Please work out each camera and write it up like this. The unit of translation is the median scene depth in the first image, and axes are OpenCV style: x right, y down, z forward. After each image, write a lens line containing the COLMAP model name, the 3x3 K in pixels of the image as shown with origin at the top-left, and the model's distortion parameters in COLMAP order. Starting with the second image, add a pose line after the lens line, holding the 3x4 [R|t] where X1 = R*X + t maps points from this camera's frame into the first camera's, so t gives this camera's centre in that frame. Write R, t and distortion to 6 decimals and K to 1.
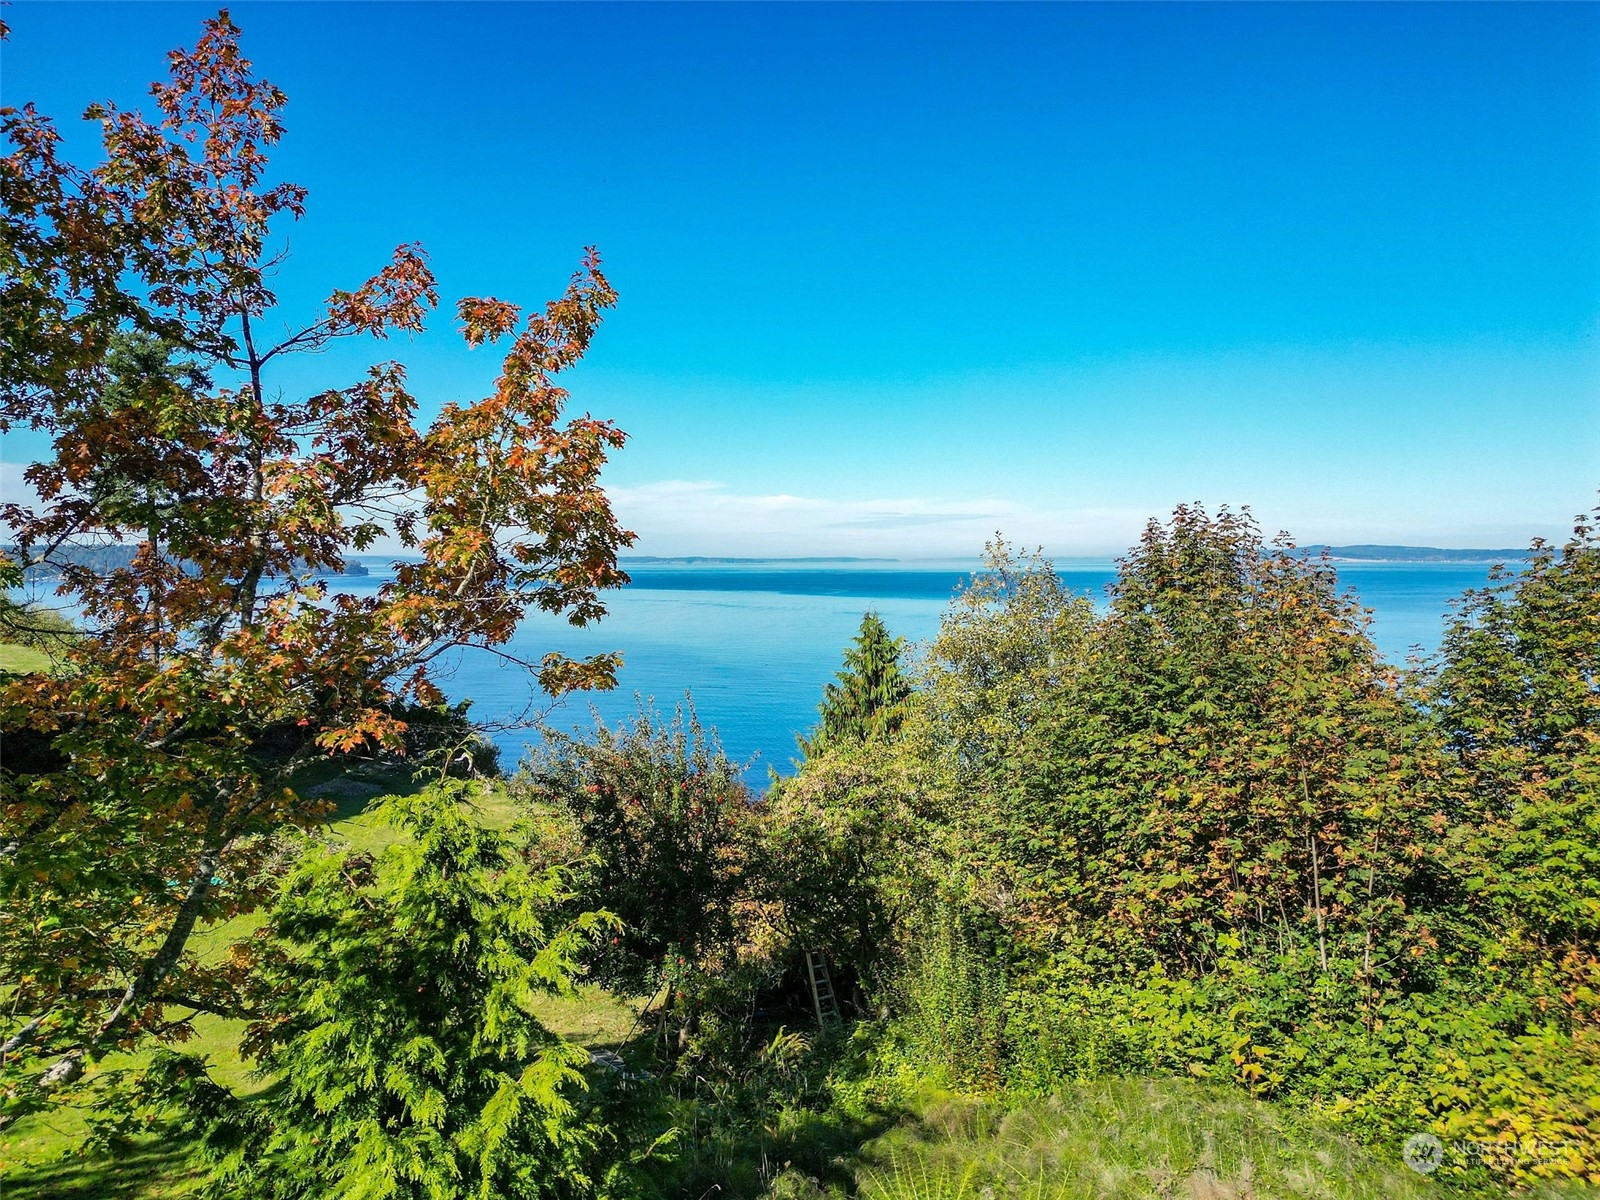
lens RADIAL K [[1121.5, 0, 801.5], [0, 1121.5, 599.9], [0, 0, 1]] dist [0.068359, -0.057882]
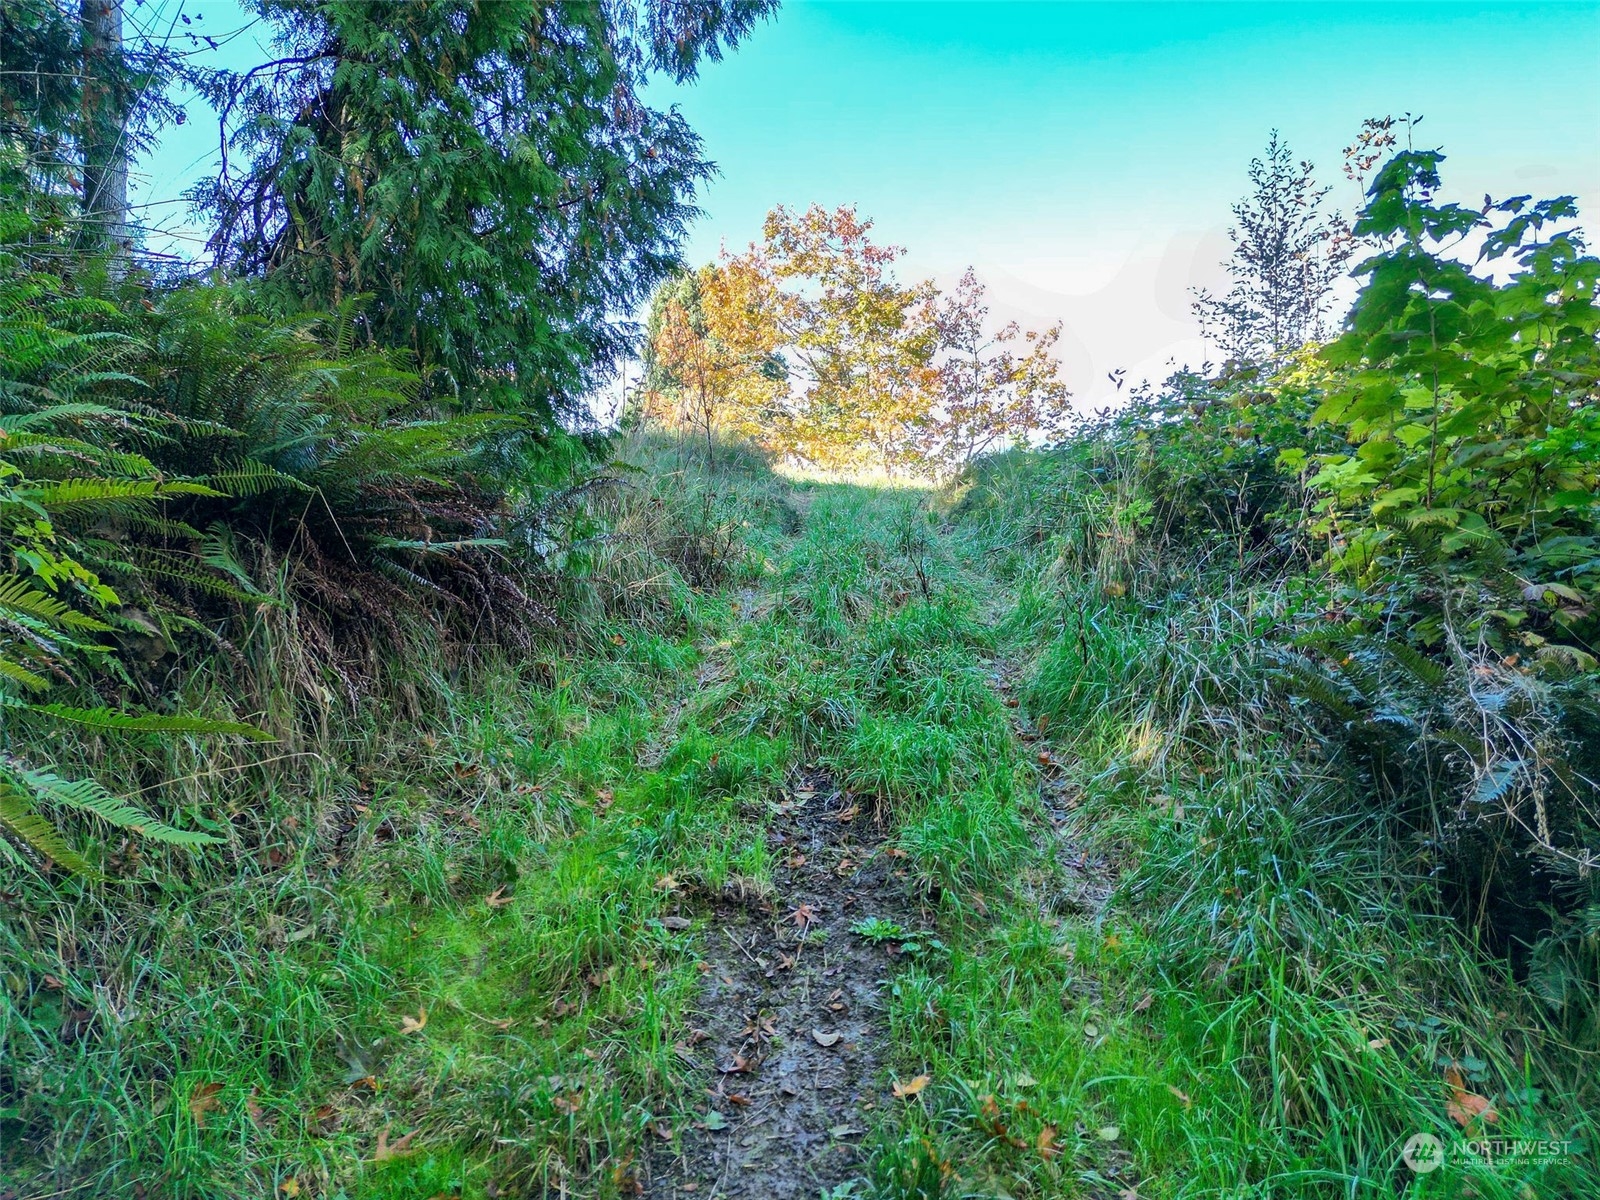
lens RADIAL K [[1121.5, 0, 805.8], [0, 1121.5, 602.2], [0, 0, 1]] dist [0.068359, -0.057882]
pose [[0.876067, 0.020364, -0.481760, 0.932099], [-0.017976, 0.999793, 0.009572, 0.648090], [0.481855, 0.000274, 0.876251, -2.787883]]
